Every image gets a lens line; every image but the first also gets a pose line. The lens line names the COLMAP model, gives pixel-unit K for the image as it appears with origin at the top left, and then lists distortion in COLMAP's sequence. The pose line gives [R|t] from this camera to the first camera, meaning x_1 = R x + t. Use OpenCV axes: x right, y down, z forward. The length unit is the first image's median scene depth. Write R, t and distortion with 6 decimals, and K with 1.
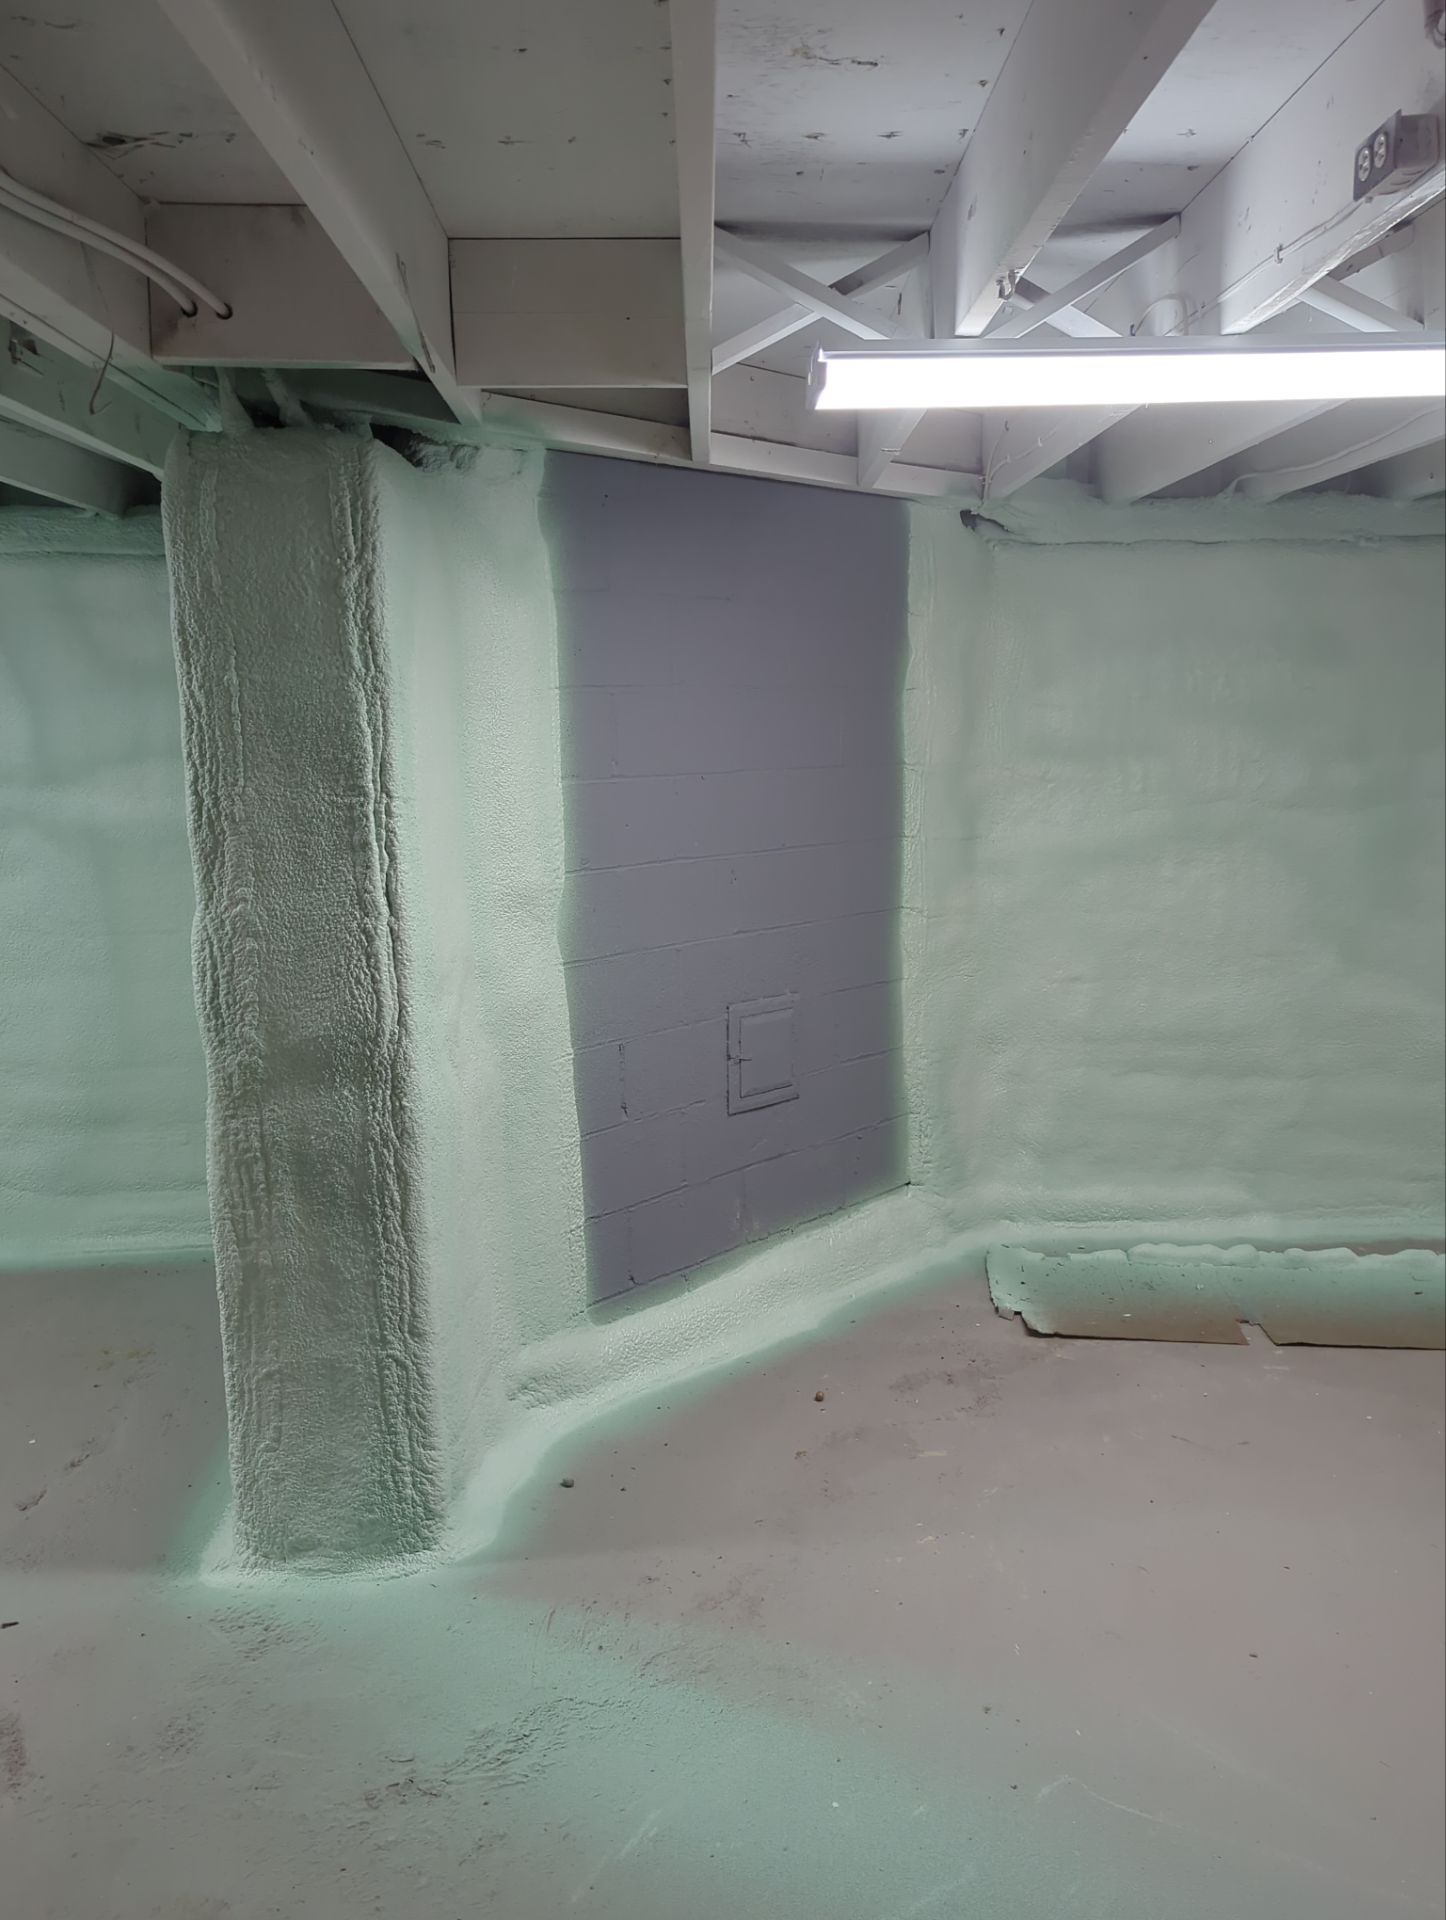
lens RADIAL K [[1565.1, 0, 729.4], [0, 1565.1, 962.8], [0, 0, 1]] dist [0.075181, -0.074096]
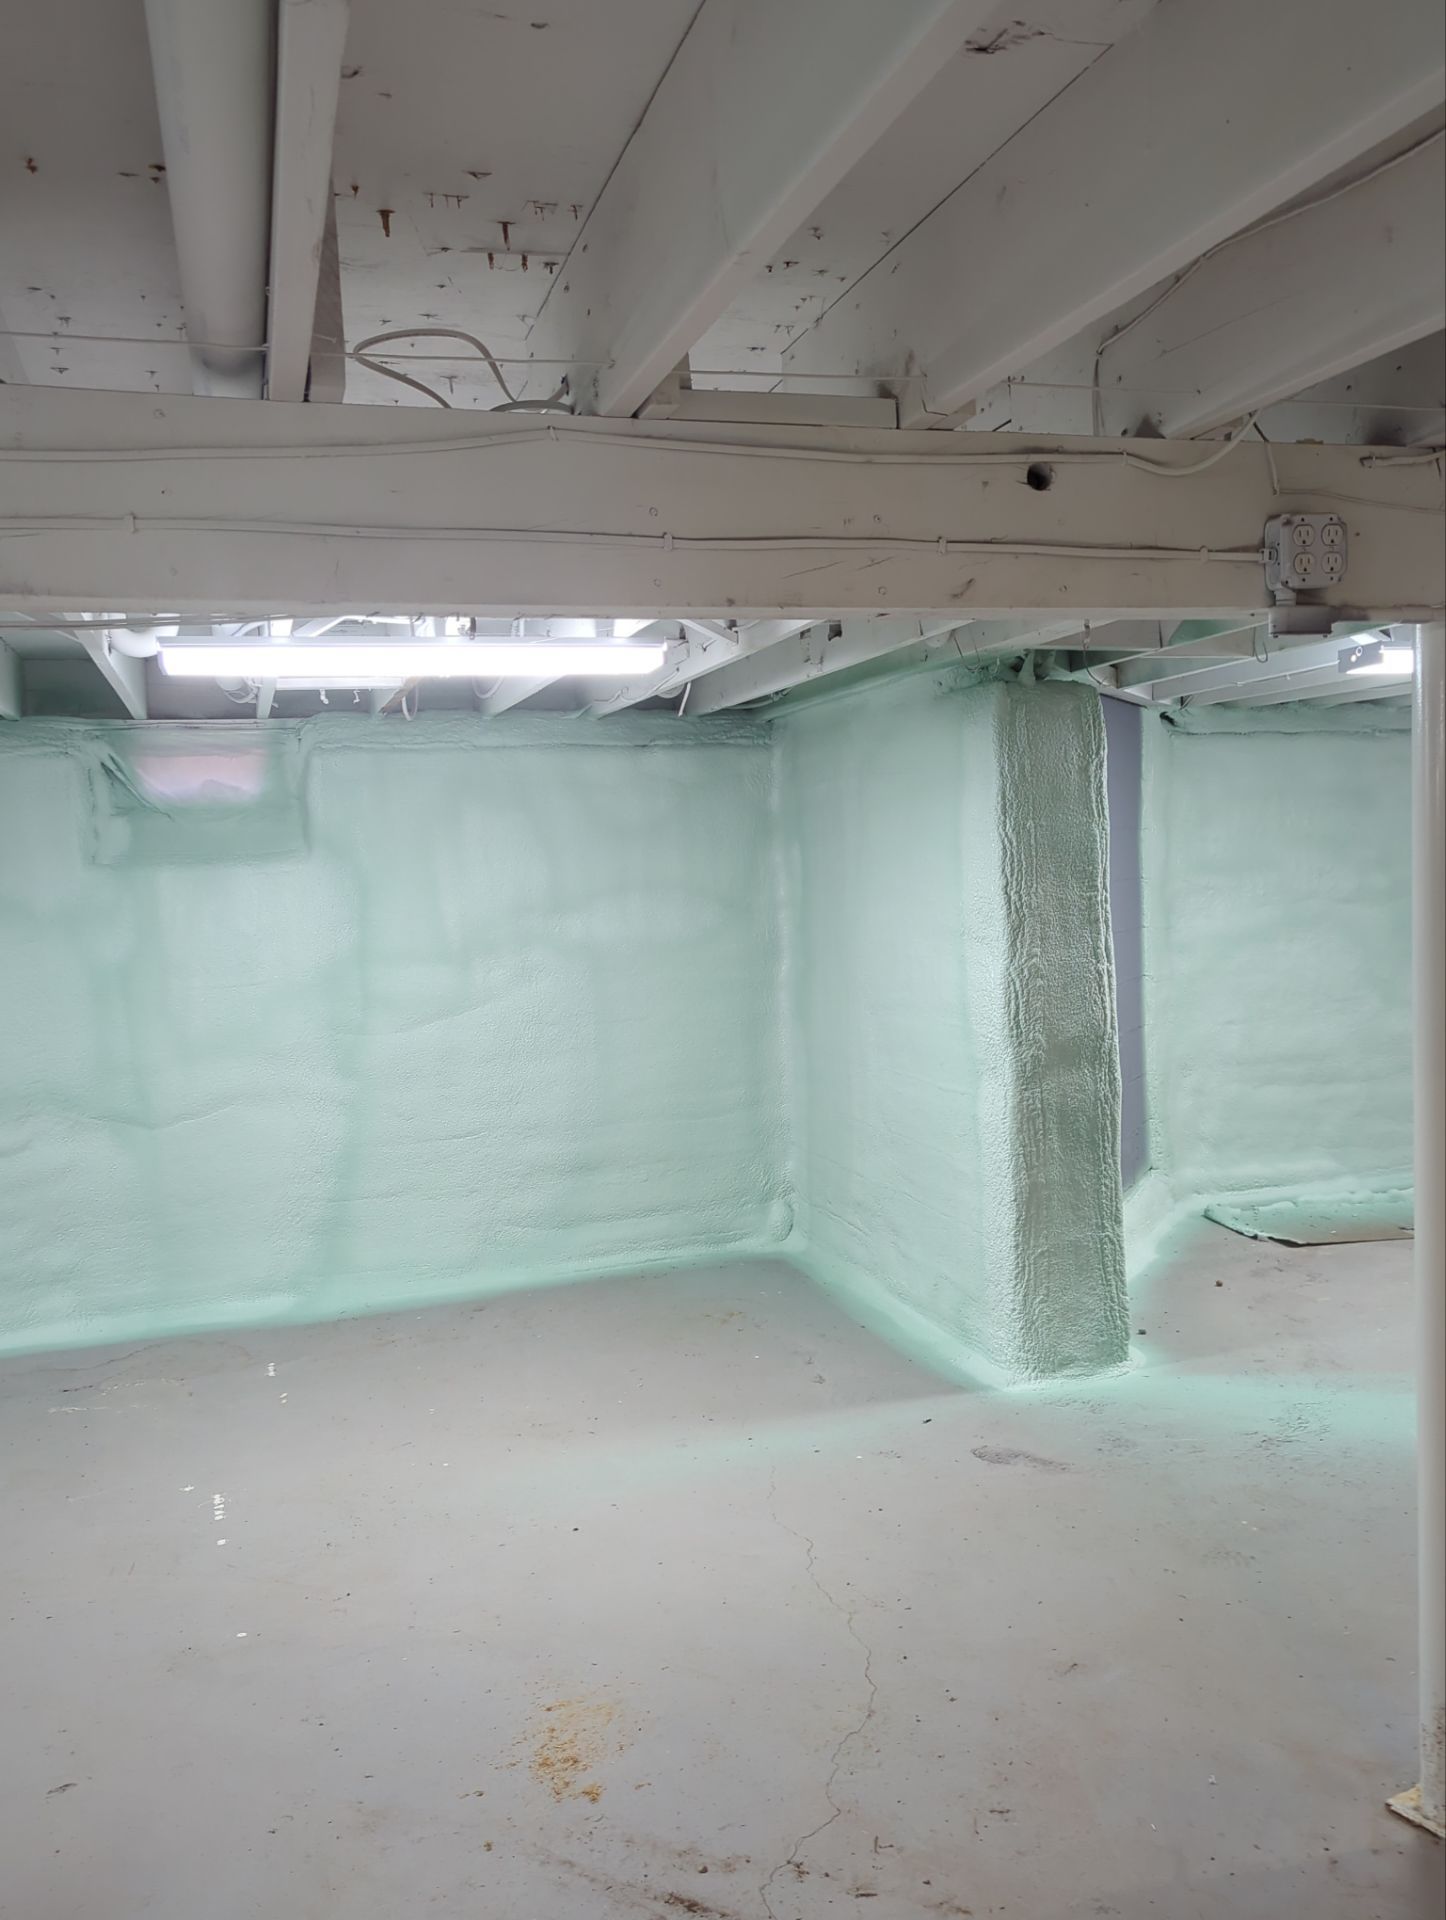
lens RADIAL K [[1565.1, 0, 729.4], [0, 1565.1, 962.8], [0, 0, 1]] dist [0.075181, -0.074096]
pose [[0.960881, -0.040839, 0.273934, -1.020347], [0.067778, 0.993668, -0.089606, 0.089549], [-0.268540, 0.104668, 0.957565, -0.473383]]
